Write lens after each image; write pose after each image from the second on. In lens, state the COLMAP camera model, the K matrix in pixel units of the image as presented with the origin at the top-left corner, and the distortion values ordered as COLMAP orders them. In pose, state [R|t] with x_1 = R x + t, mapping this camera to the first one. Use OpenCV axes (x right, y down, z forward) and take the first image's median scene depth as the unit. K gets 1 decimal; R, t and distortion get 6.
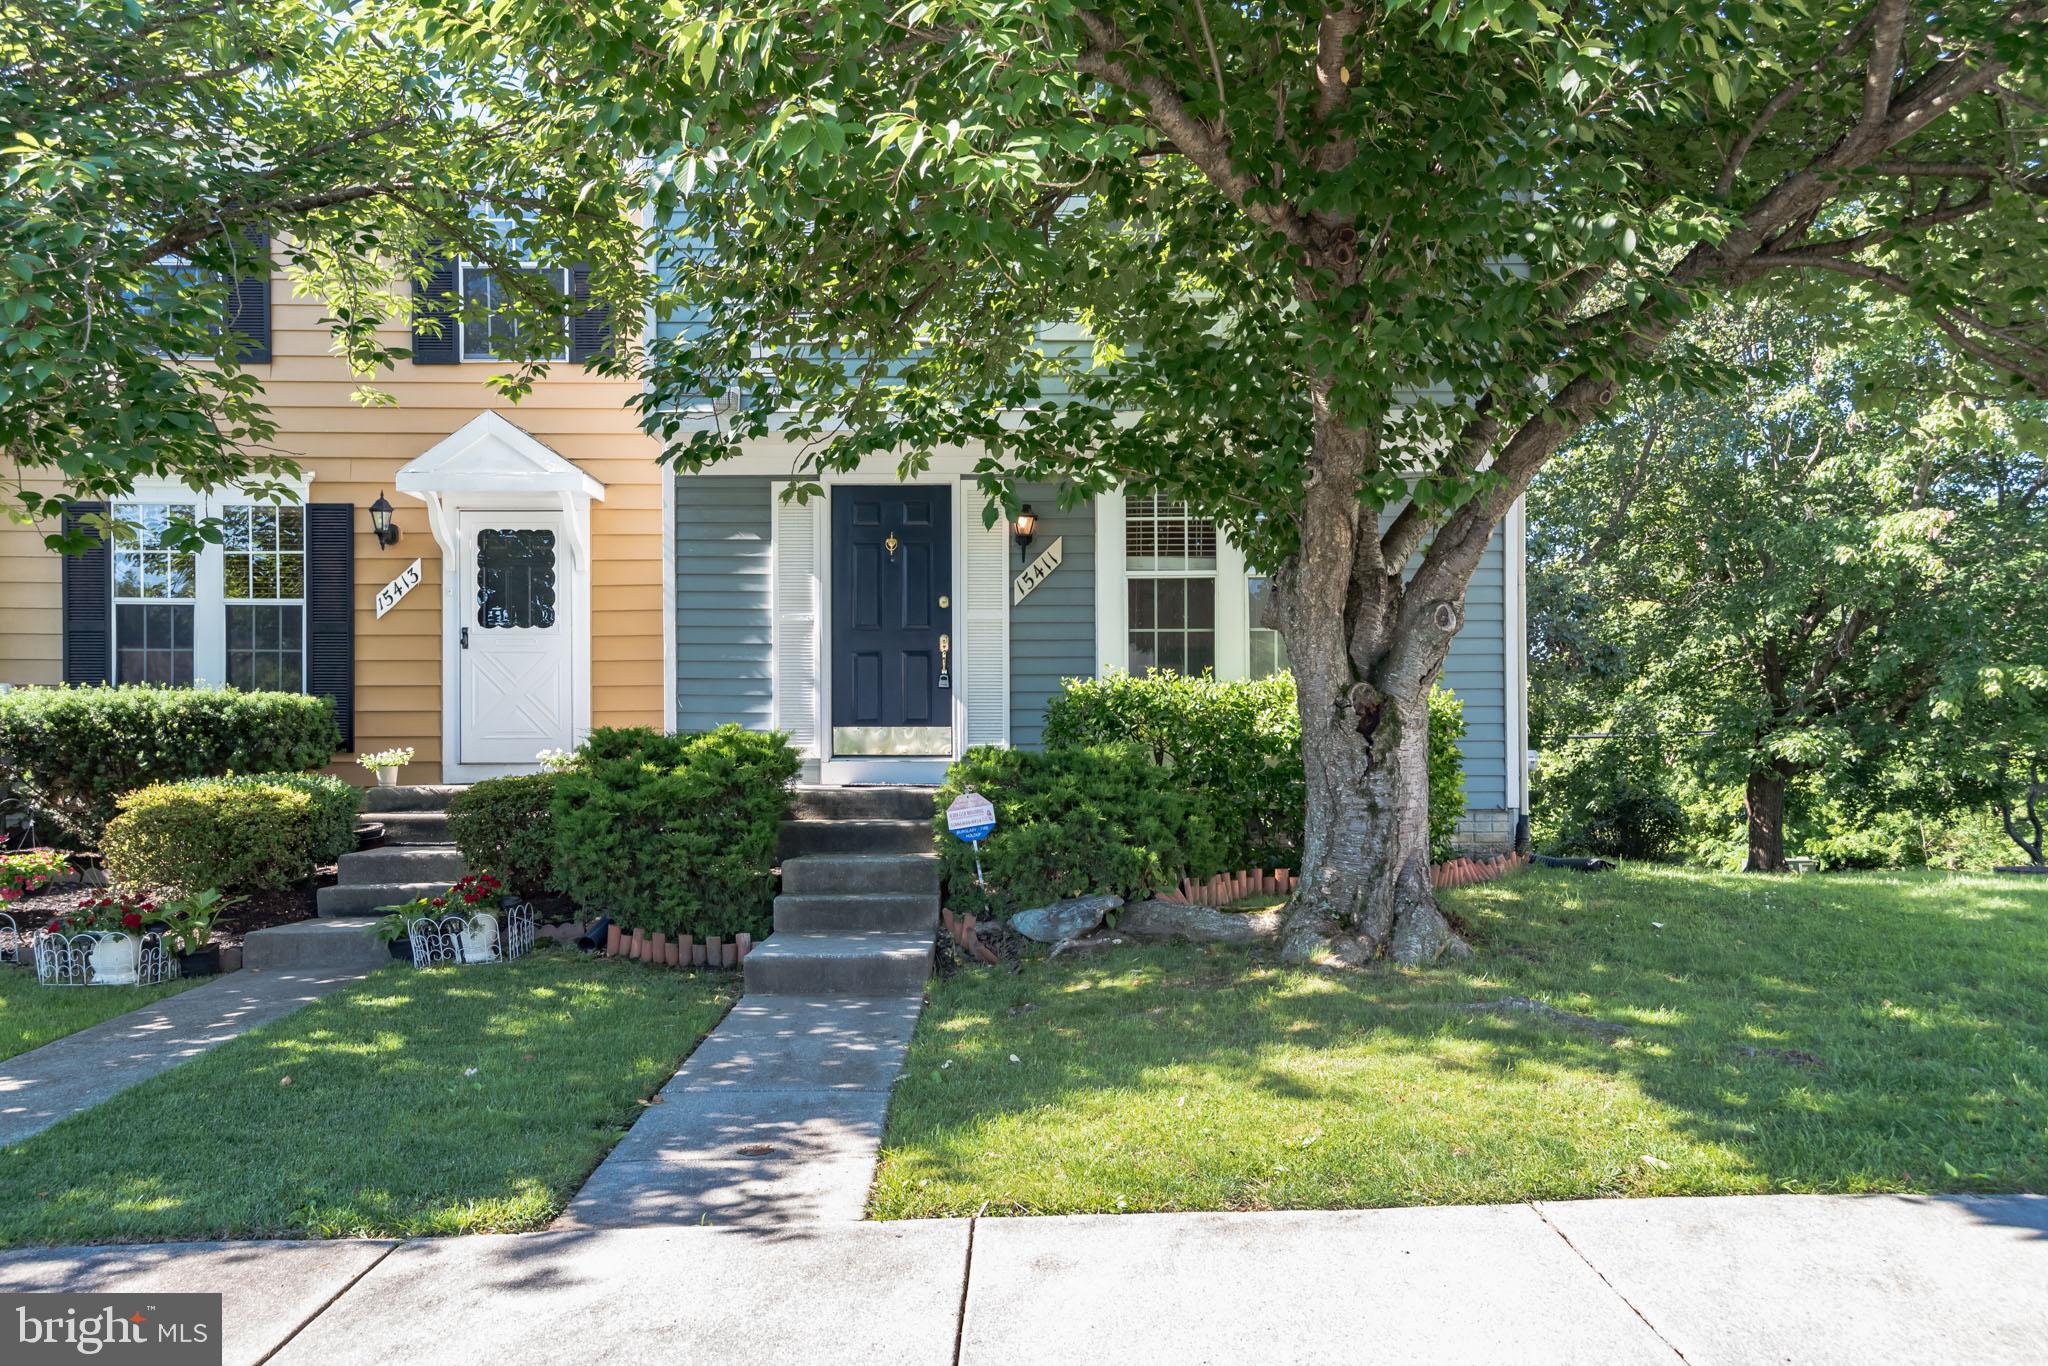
lens RADIAL K [[1519.4, 0, 1024.2], [0, 1519.4, 770.2], [0, 0, 1]] dist [-0.005587, -0.001346]
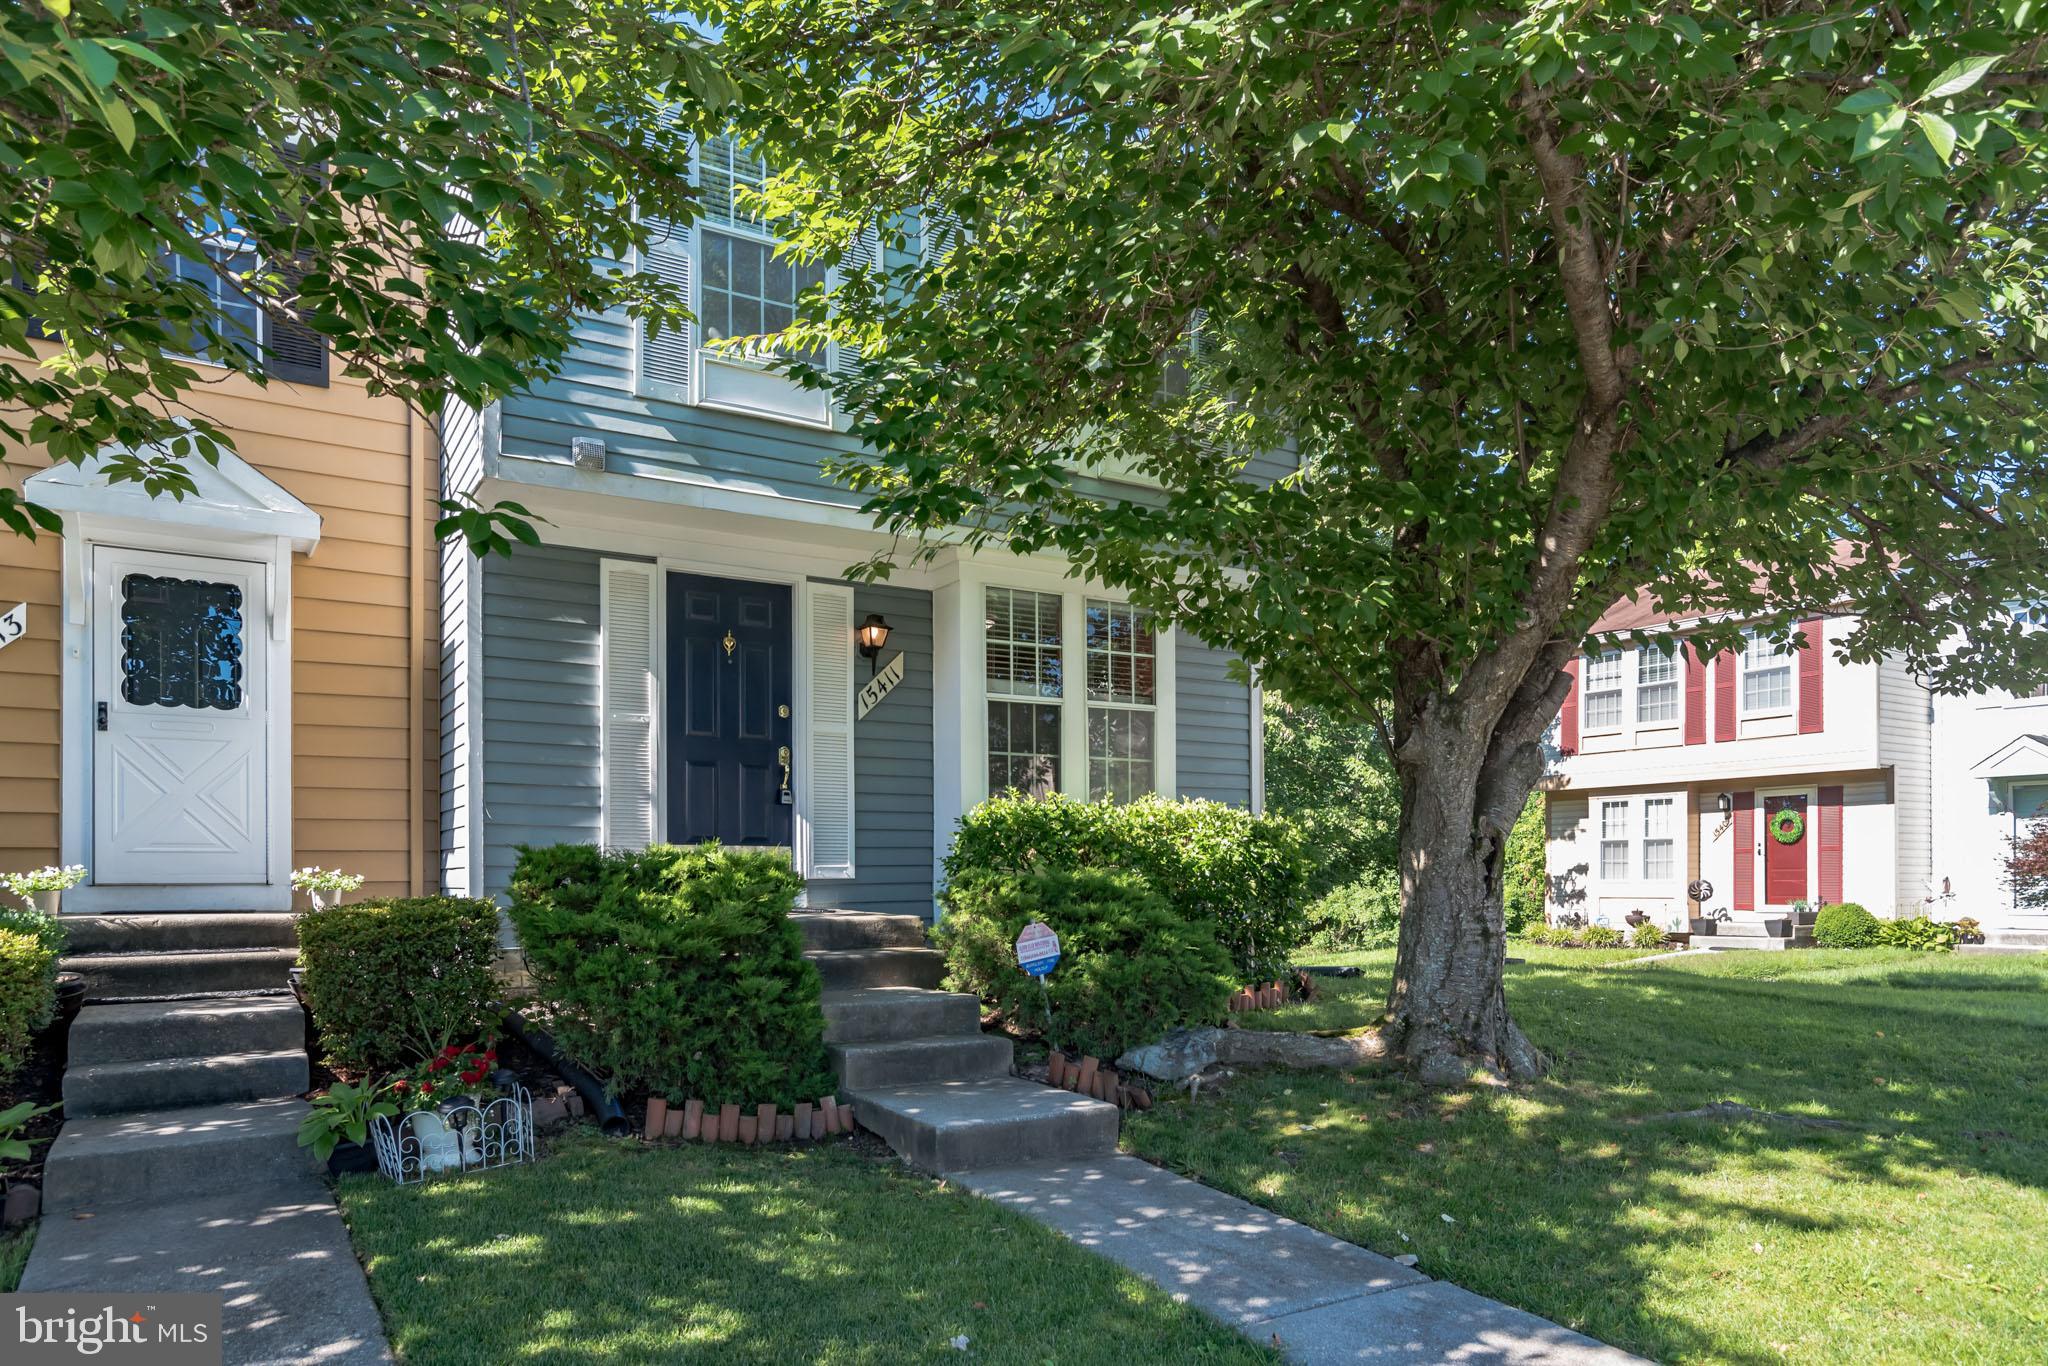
lens RADIAL K [[1310.8, 0, 1025.2], [0, 1310.8, 872.4], [0, 0, 1]] dist [0.002472, 0.003129]
pose [[0.862291, 0.003639, 0.506400, -0.333764], [-0.000329, 0.999978, -0.006626, -0.007403], [-0.506413, 0.005547, 0.862273, 0.239577]]
